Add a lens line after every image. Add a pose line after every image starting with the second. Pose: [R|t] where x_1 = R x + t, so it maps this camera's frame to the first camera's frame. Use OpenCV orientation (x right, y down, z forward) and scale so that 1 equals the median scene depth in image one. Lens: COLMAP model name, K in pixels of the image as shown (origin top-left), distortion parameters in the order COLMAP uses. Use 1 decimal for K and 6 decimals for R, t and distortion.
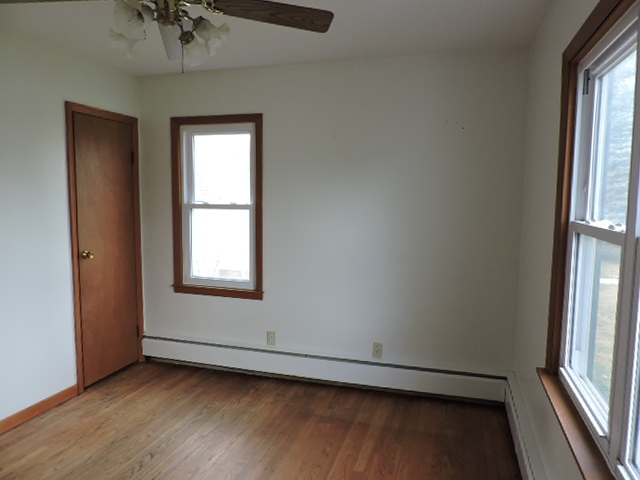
lens RADIAL K [[459.2, 0, 320.8], [0, 459.2, 233.6], [0, 0, 1]] dist [0.002625, -0.003739]
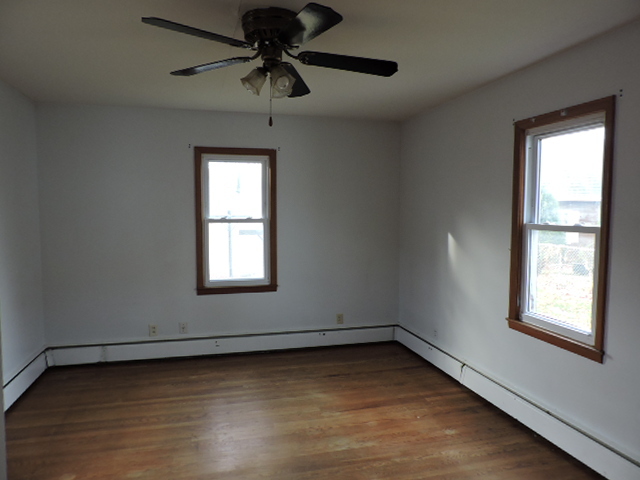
lens RADIAL K [[459.2, 0, 317.2], [0, 459.2, 239.3], [0, 0, 1]] dist [0.002625, -0.003739]
pose [[0.838123, -0.049766, 0.543207, -0.721026], [0.051777, 0.998591, 0.011599, -0.012358], [-0.543019, 0.018404, 0.839519, -0.158549]]
